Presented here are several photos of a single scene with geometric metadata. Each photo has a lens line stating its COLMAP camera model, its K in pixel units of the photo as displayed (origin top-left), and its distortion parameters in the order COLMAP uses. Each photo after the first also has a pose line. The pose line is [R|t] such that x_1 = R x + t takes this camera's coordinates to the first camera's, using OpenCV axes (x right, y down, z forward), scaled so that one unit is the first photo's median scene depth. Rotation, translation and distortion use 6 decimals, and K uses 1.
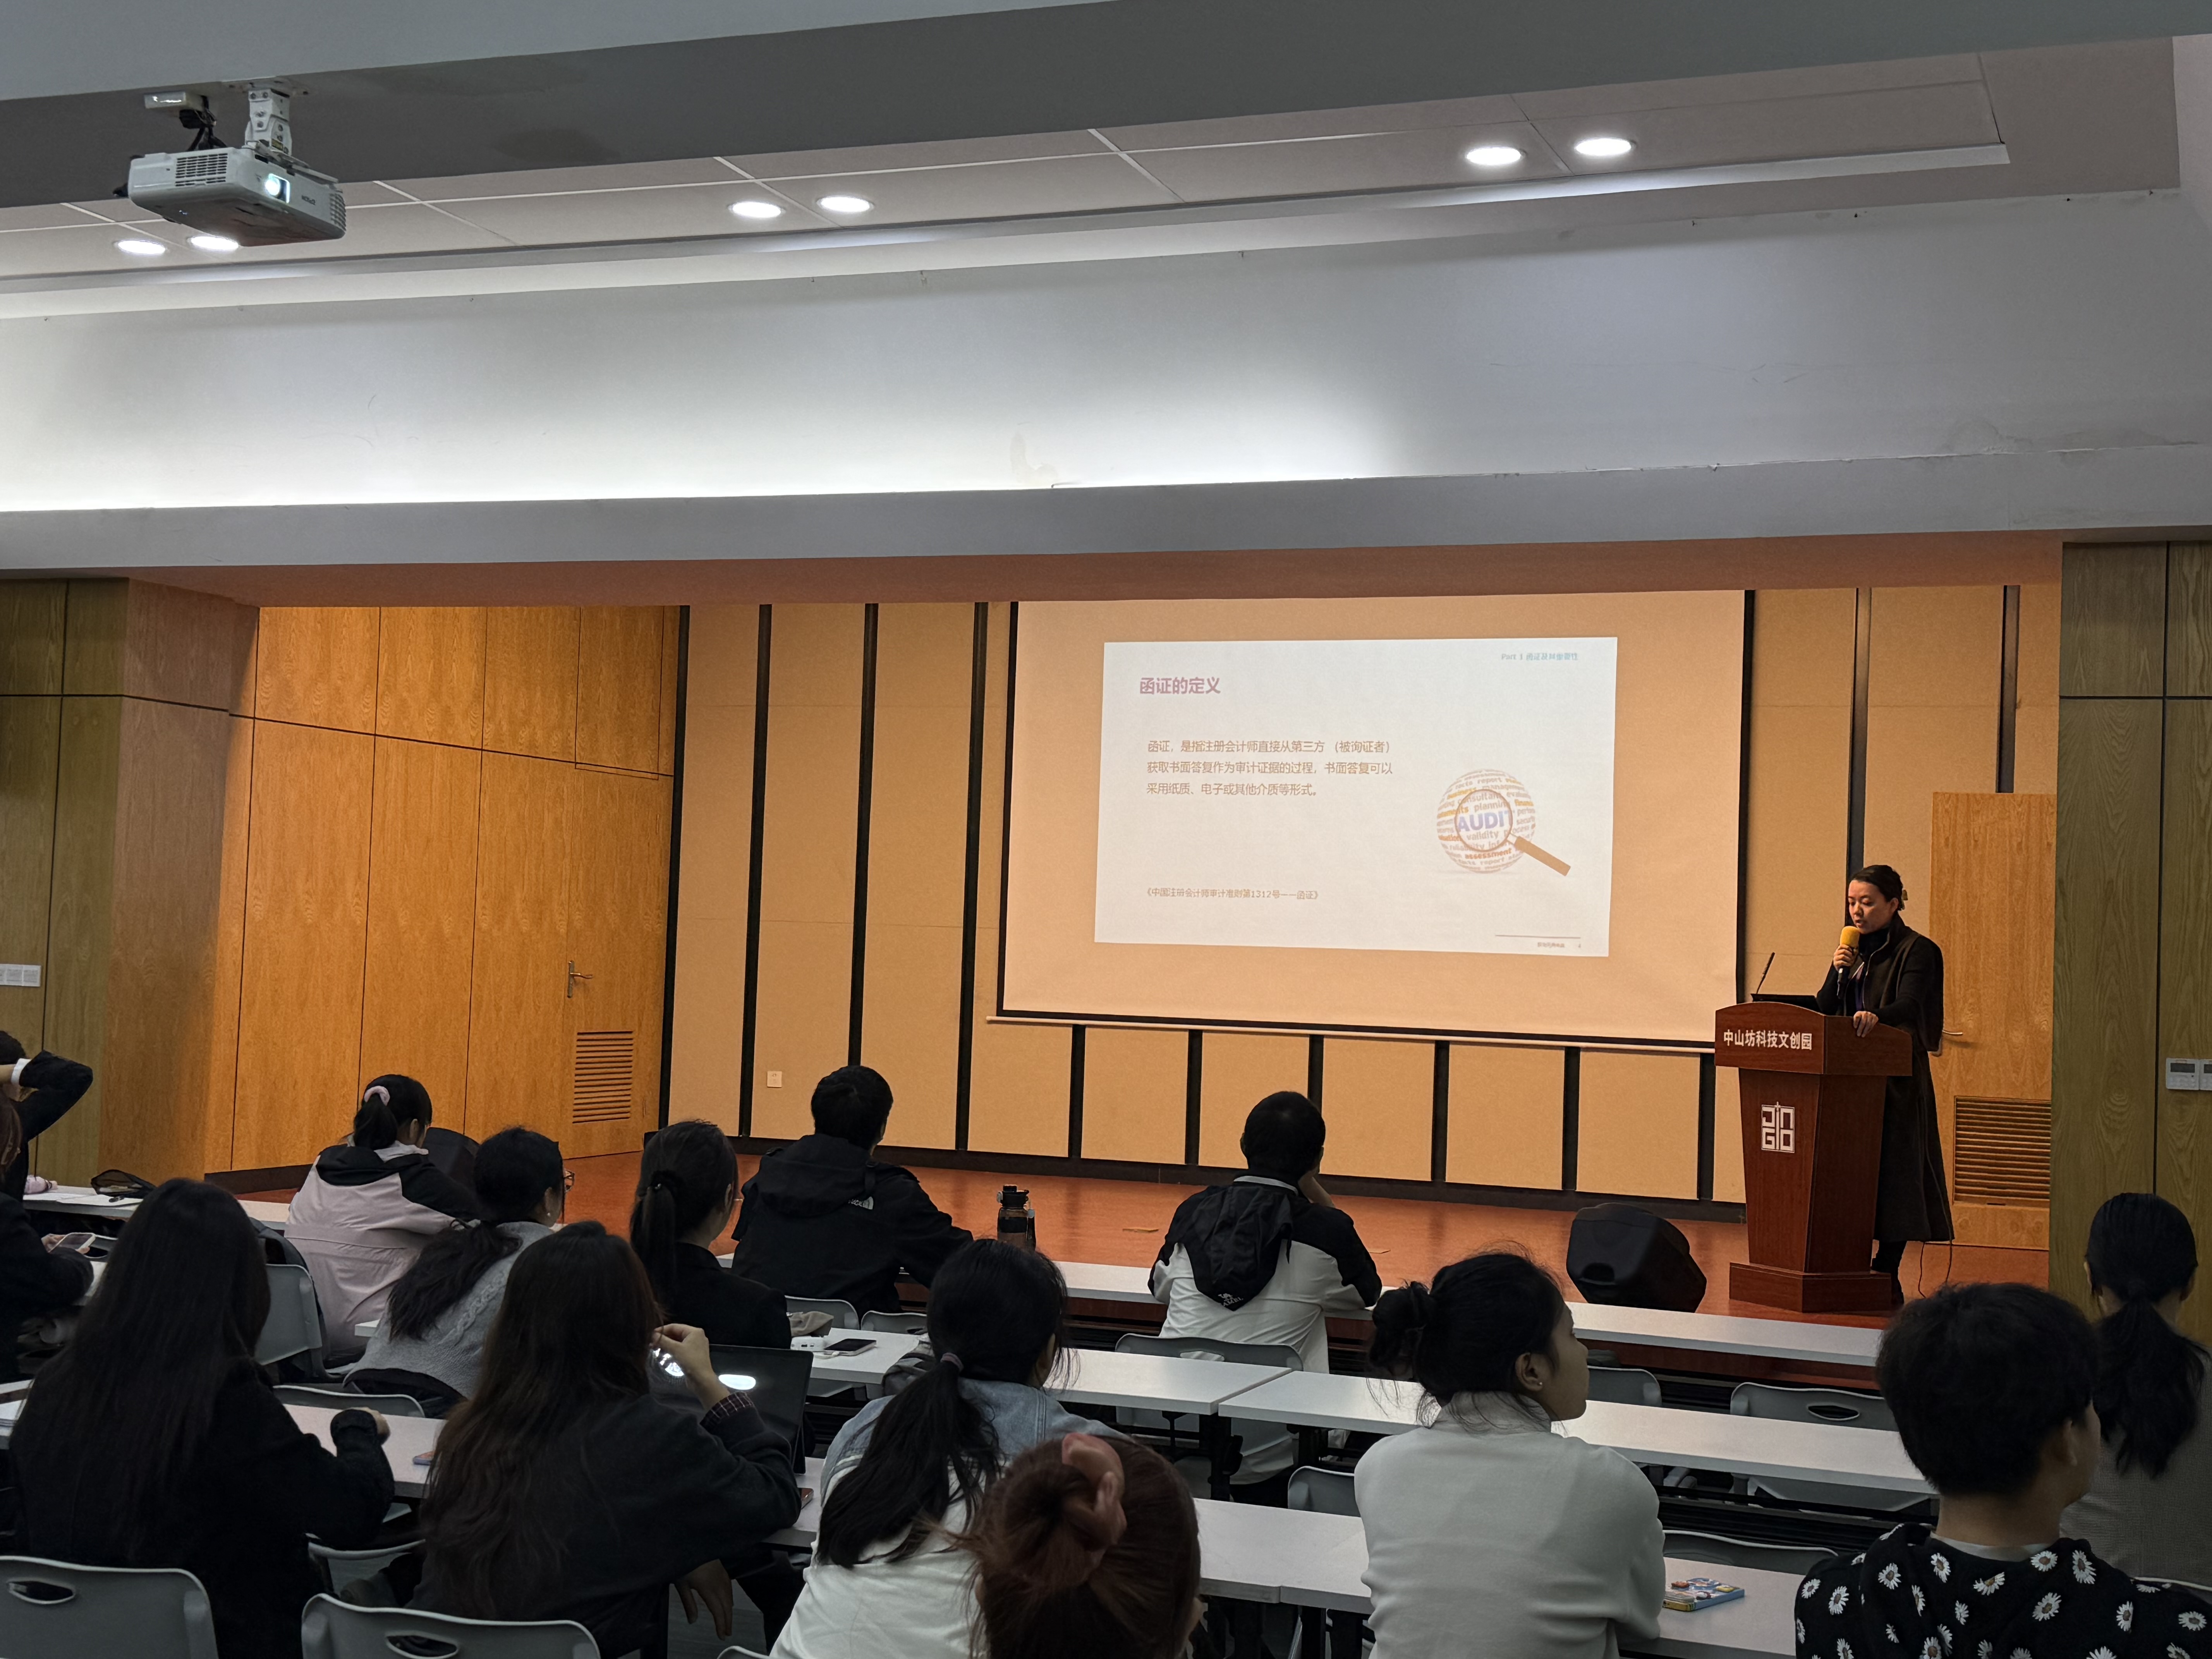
lens RADIAL K [[2807.4, 0, 1103.5], [0, 2807.4, 828.8], [0, 0, 1]] dist [0.153292, 0.000000]
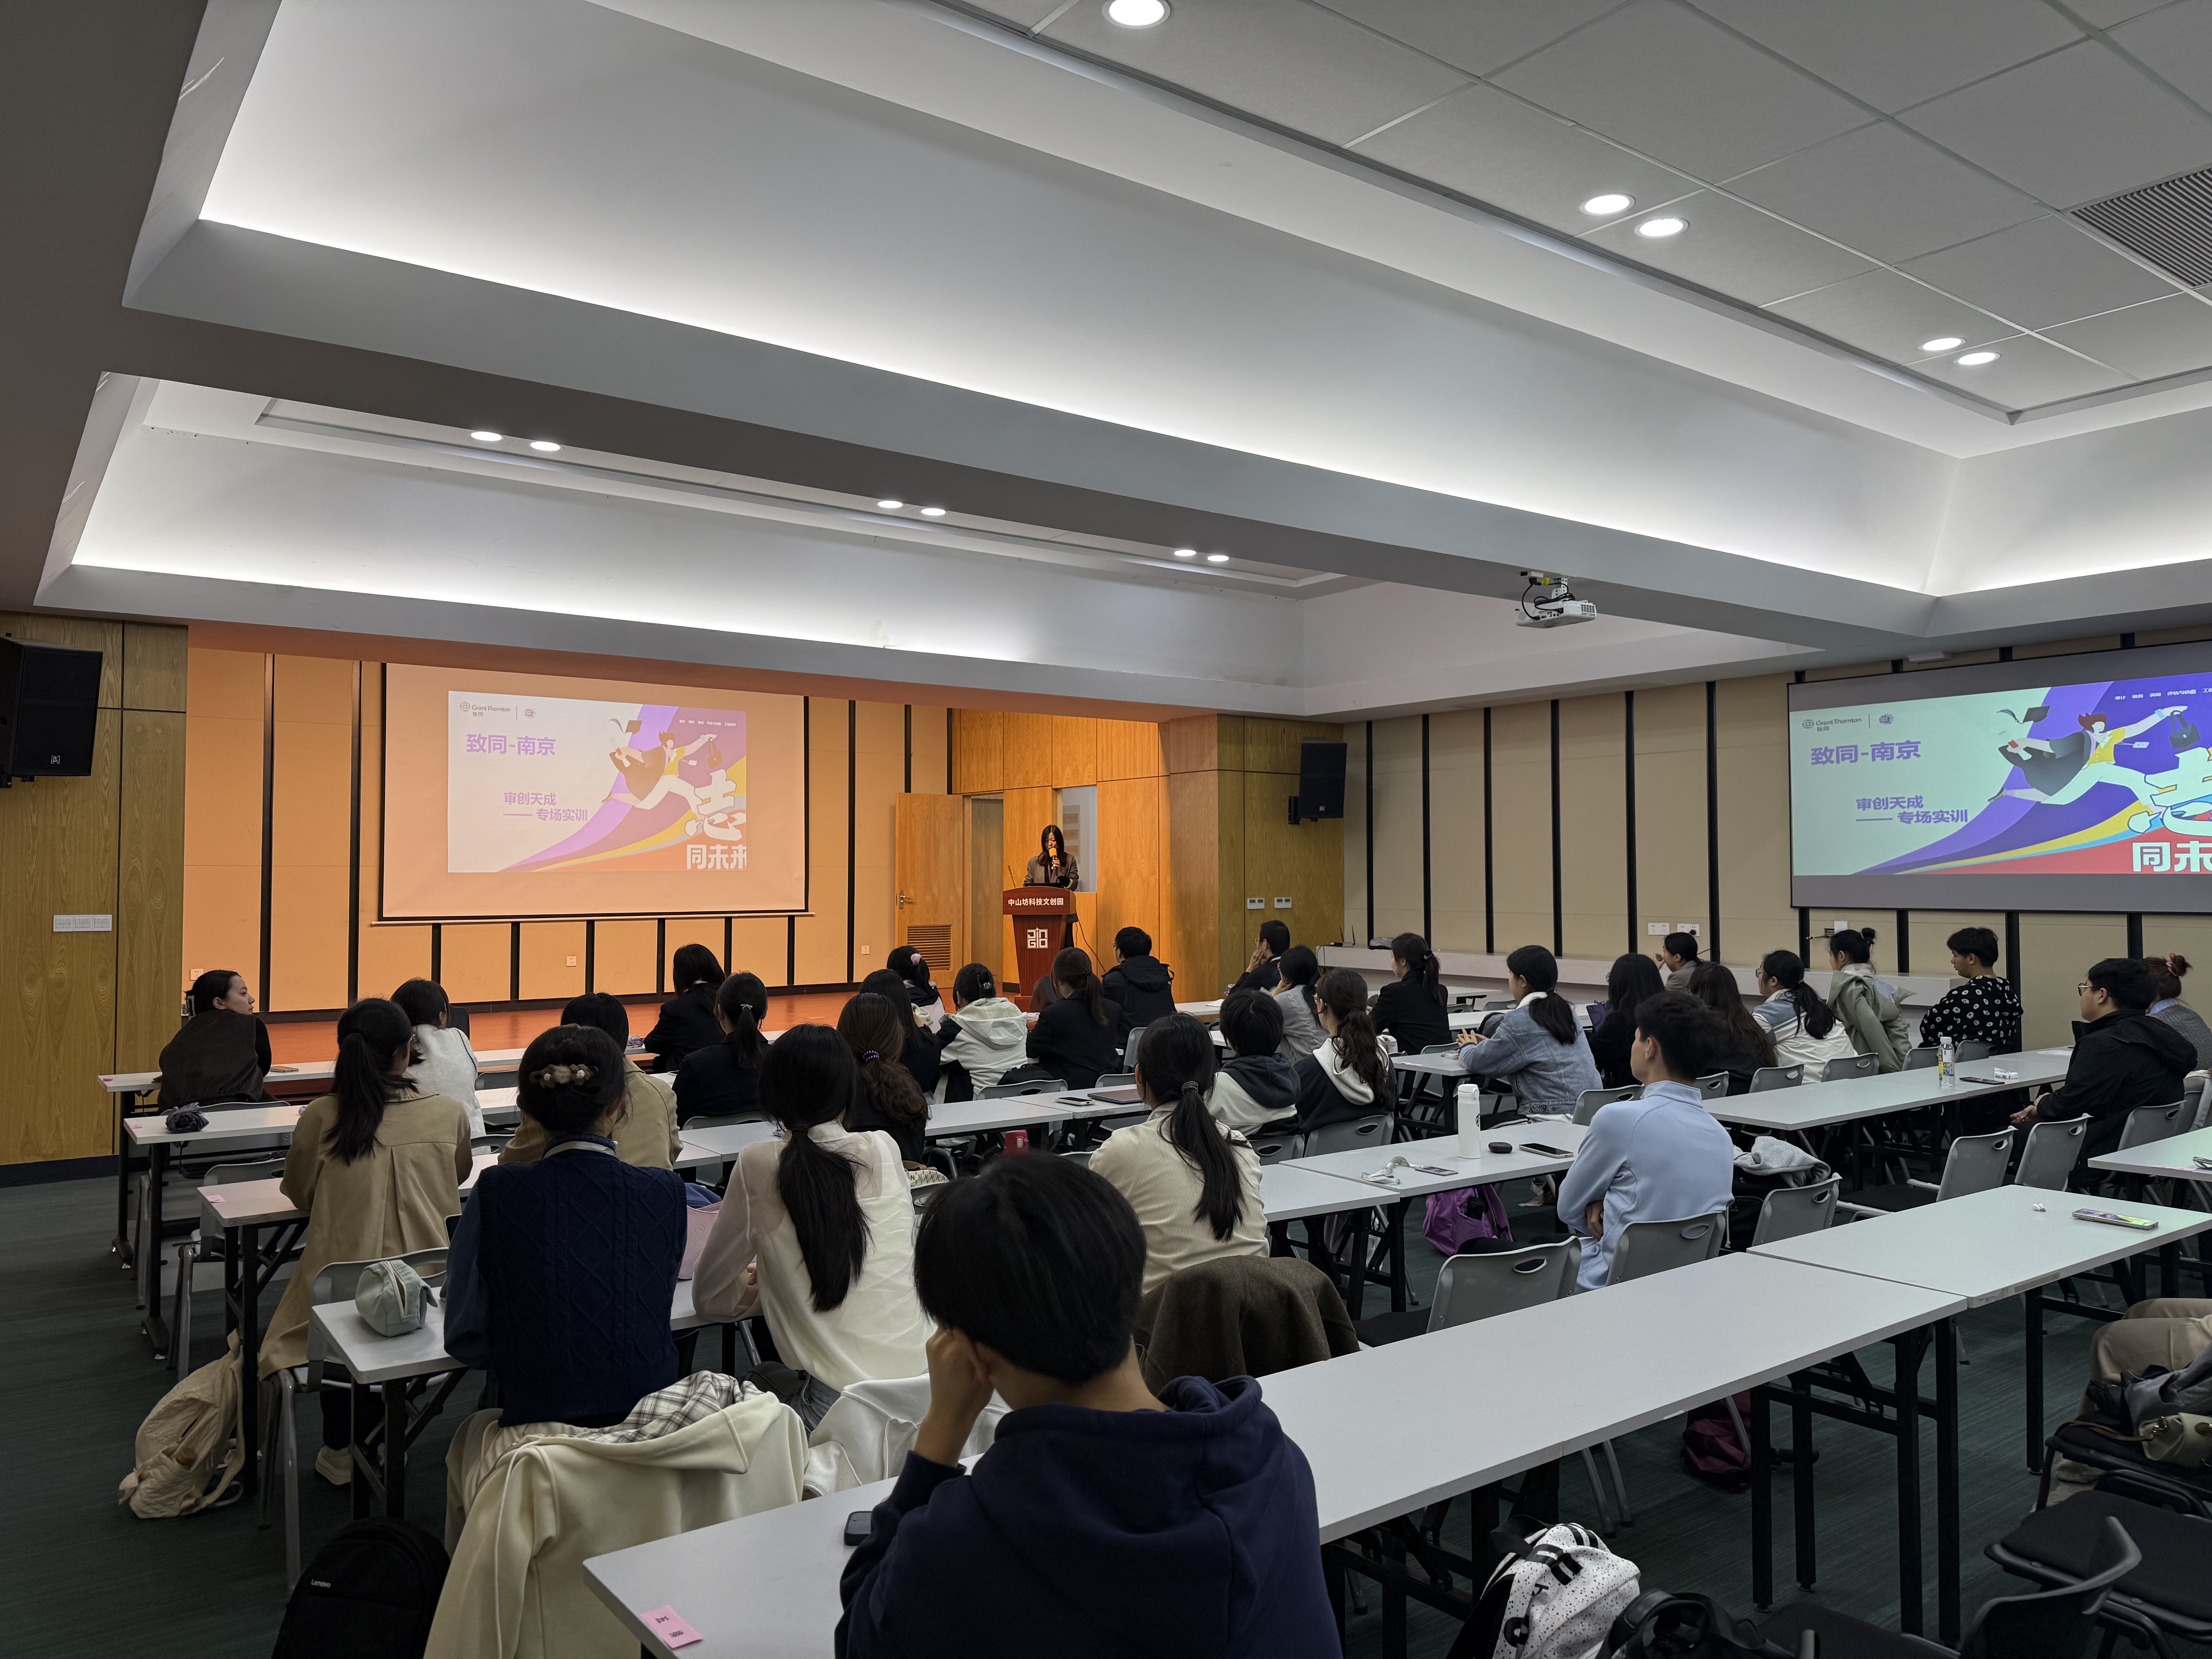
lens RADIAL K [[1535.4, 0, 1113.5], [0, 1535.4, 829.4], [0, 0, 1]] dist [0.070868, 0.002062]
pose [[0.527902, -0.009022, 0.849258, -0.826943], [-0.015794, 0.999666, 0.020437, -0.014664], [-0.849159, -0.024202, 0.527583, 0.257027]]
